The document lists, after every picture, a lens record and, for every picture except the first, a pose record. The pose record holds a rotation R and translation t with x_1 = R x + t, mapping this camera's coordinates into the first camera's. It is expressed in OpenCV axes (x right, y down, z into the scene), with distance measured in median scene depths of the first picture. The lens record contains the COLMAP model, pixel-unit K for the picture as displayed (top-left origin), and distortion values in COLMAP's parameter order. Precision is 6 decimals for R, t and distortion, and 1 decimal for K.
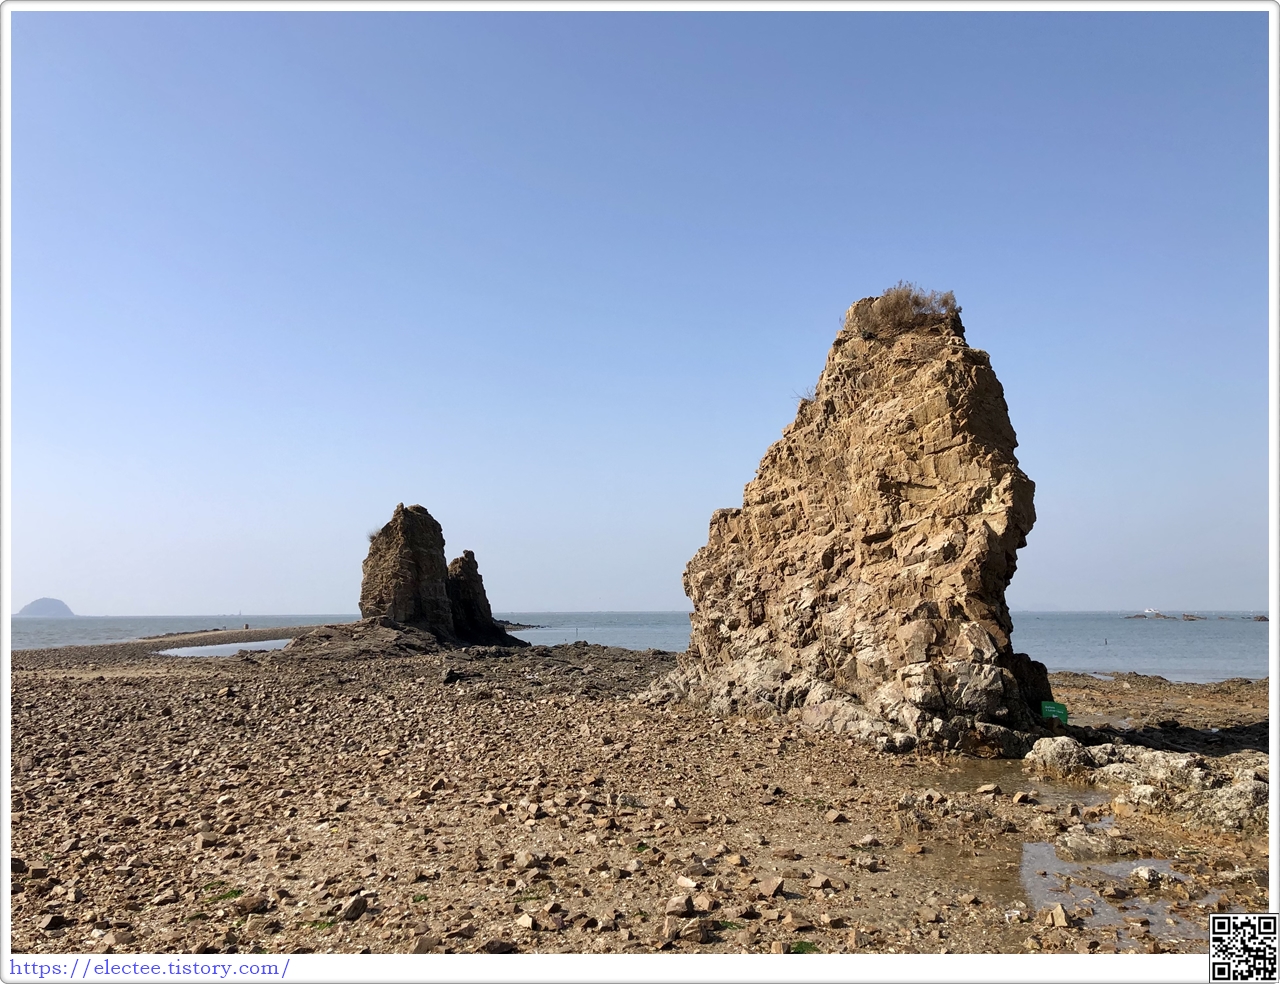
lens RADIAL K [[1048.8, 0, 644.9], [0, 1048.8, 478.9], [0, 0, 1]] dist [0.036946, -0.030842]
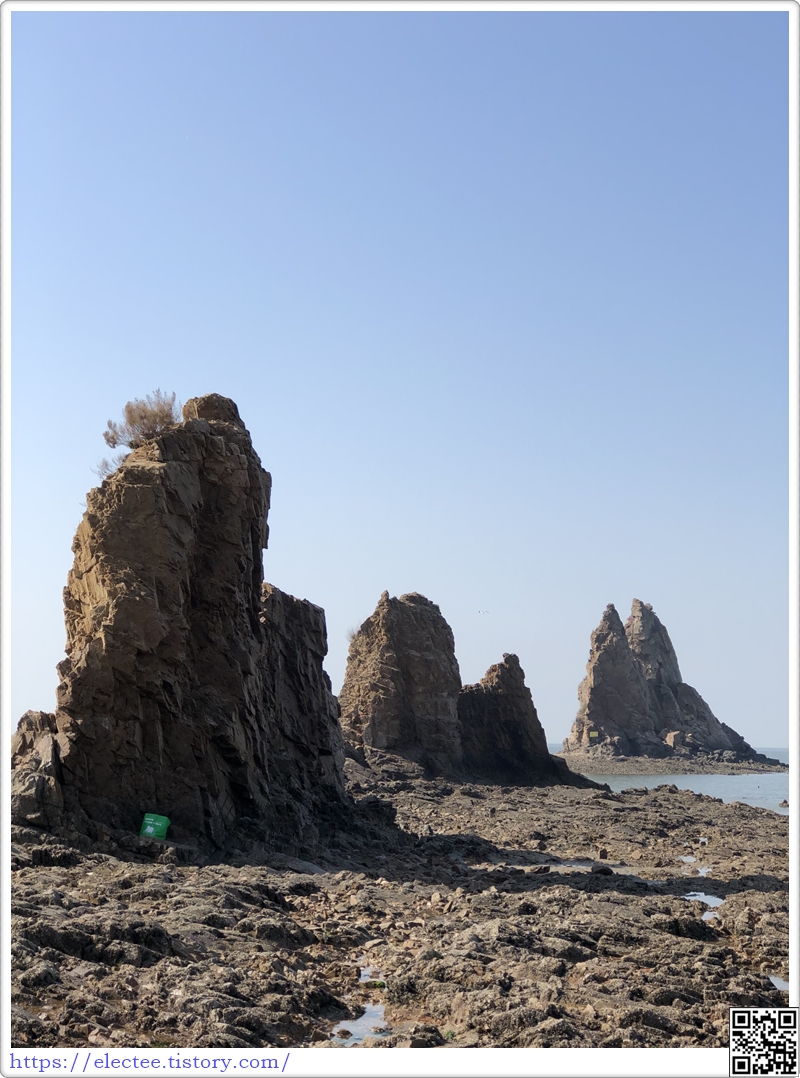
lens RADIAL K [[1645.4, 0, 392.1], [0, 1645.4, 538.4], [0, 0, 1]] dist [0.043952, 0.000000]
pose [[0.912685, -0.028528, -0.407666, 1.191166], [0.029051, 0.999566, -0.004910, -0.040530], [0.407629, -0.007362, 0.913118, -0.350842]]
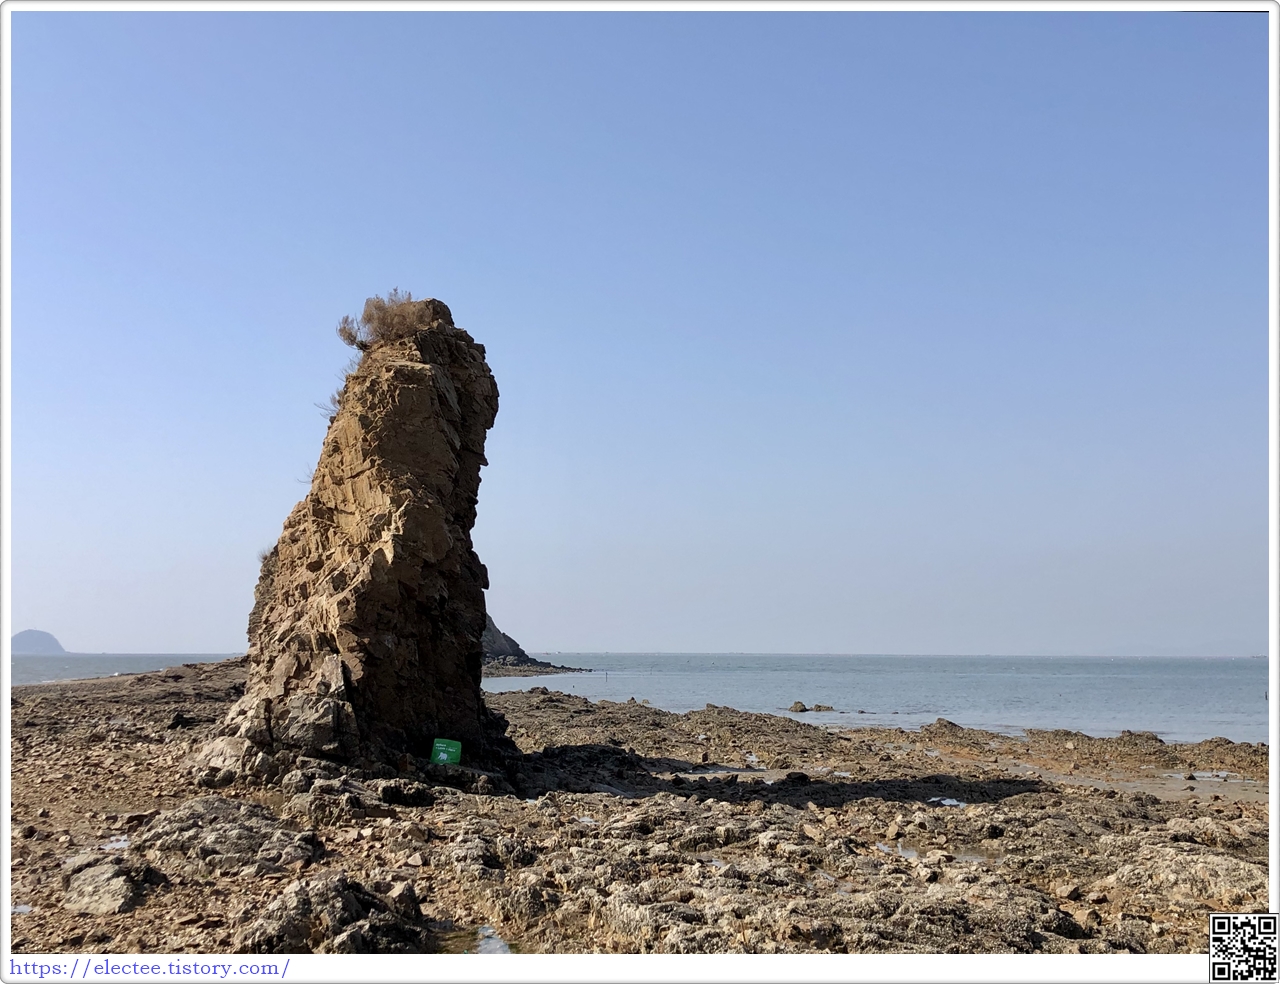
lens RADIAL K [[1371.5, 0, 672.0], [0, 1371.5, 466.0], [0, 0, 1]] dist [0.010716, 0.000000]
pose [[0.997136, -0.003652, -0.075545, 0.646809], [0.002951, 0.999952, -0.009391, -0.022150], [0.075576, 0.009141, 0.997098, -0.210968]]
